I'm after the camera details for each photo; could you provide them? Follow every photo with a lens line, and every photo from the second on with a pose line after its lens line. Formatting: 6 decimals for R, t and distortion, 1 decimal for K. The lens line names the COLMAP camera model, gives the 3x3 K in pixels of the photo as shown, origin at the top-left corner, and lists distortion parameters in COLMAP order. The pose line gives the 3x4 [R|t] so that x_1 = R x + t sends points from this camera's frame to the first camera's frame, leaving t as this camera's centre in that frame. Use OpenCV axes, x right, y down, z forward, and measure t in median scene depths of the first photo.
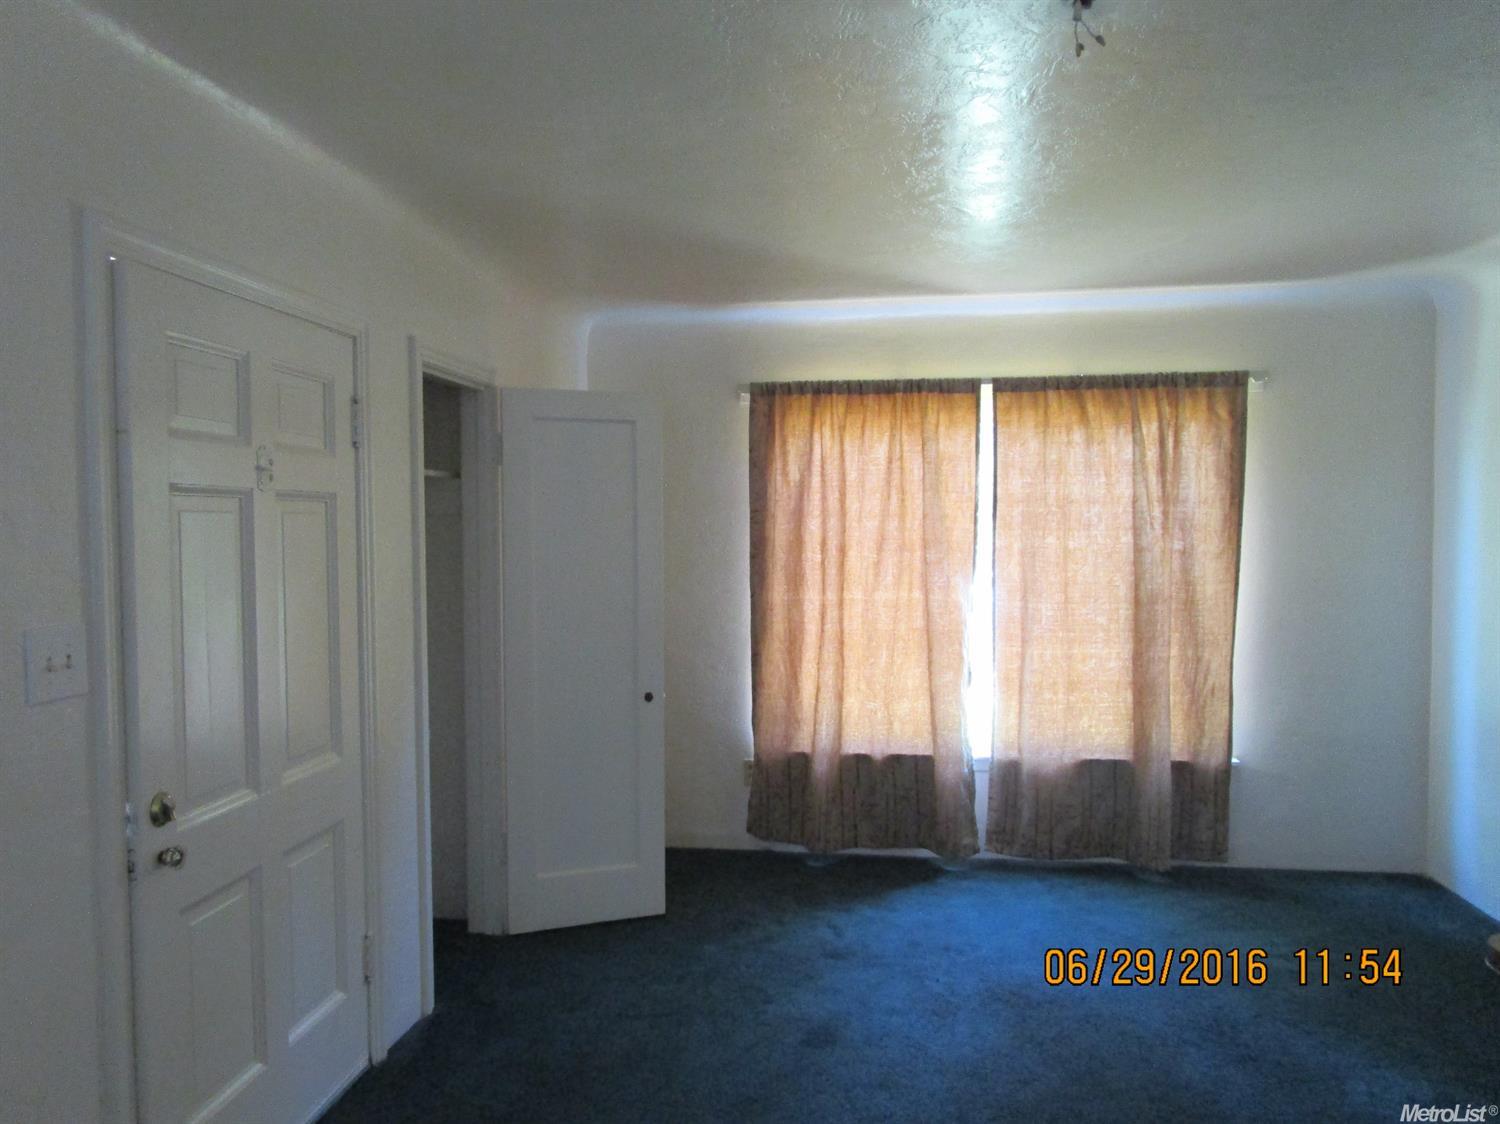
lens RADIAL K [[1086.1, 0, 750.0], [0, 1086.1, 562.0], [0, 0, 1]] dist [-0.004747, -0.000912]
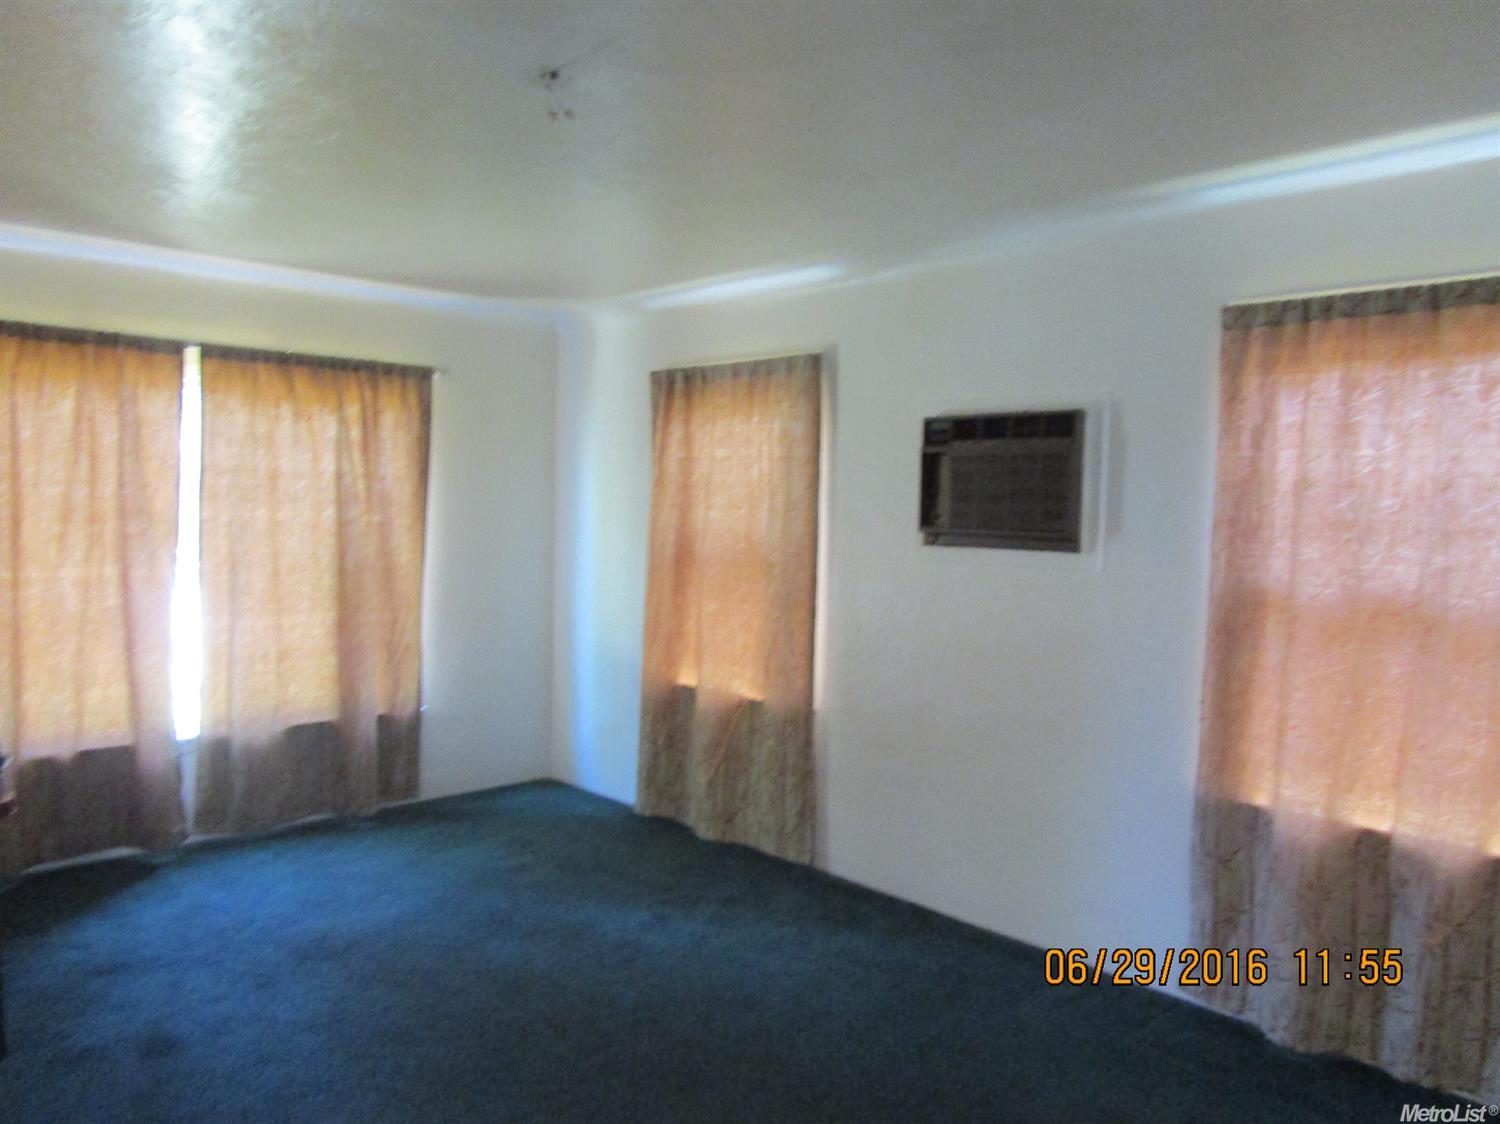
lens RADIAL K [[1086.1, 0, 750.0], [0, 1086.1, 562.0], [0, 0, 1]] dist [-0.004747, -0.000912]
pose [[0.624263, -0.022597, 0.780888, -0.223842], [-0.000600, 0.999567, 0.029405, -0.003989], [-0.781214, -0.018825, 0.623979, 0.020033]]
